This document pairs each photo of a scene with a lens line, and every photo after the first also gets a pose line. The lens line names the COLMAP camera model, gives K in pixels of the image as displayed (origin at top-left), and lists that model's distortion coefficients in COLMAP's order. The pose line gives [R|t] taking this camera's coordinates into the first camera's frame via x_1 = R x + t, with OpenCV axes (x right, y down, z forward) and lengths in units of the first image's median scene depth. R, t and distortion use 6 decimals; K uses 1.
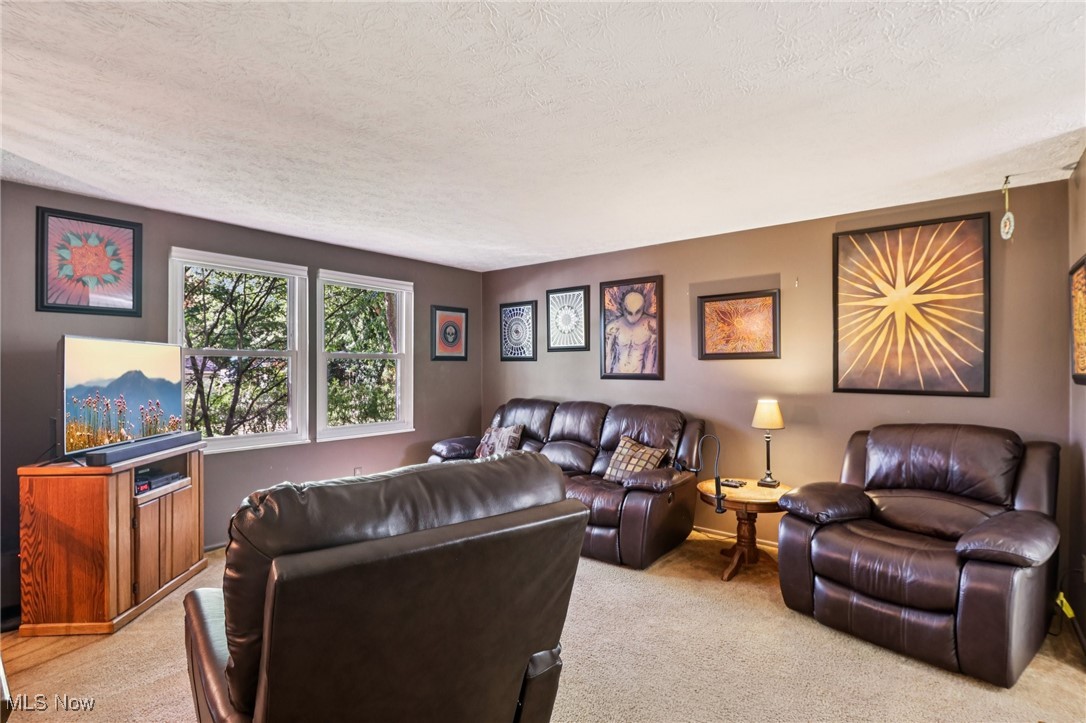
lens RADIAL K [[512.1, 0, 550.9], [0, 512.1, 366.6], [0, 0, 1]] dist [-0.015049, -0.006531]
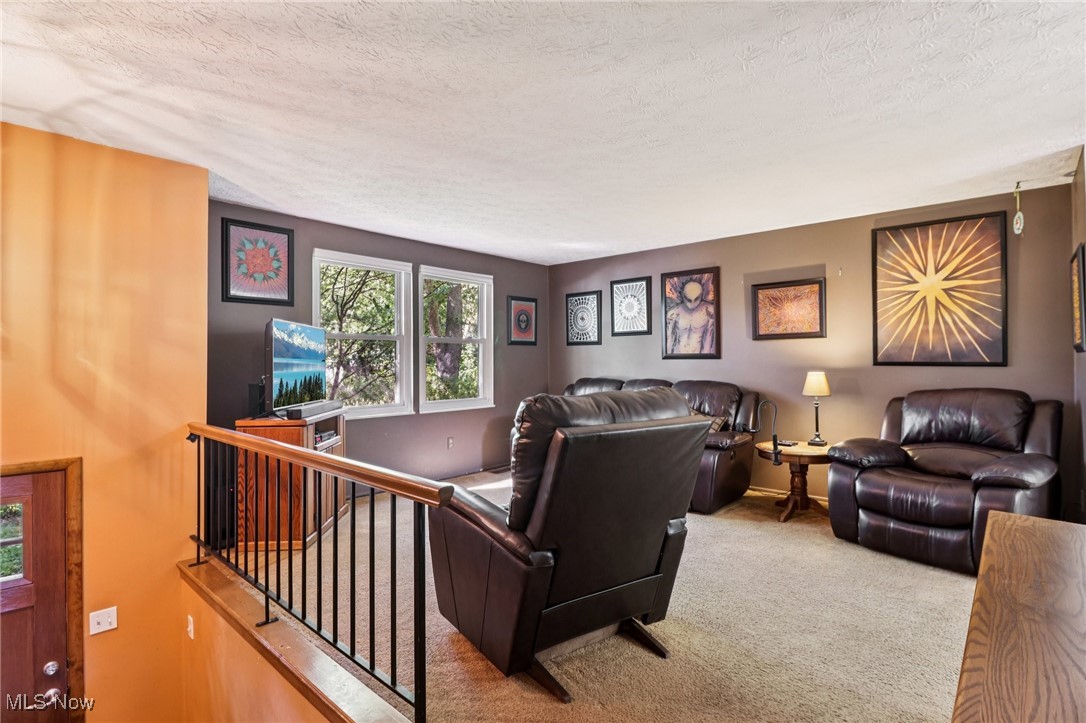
lens RADIAL K [[526.9, 0, 553.3], [0, 526.9, 359.3], [0, 0, 1]] dist [-0.021828, -0.001557]
pose [[0.998985, -0.005550, -0.044699, -0.131063], [0.005422, 0.999981, -0.002985, 0.038012], [0.044715, 0.002740, 0.998996, -0.241672]]
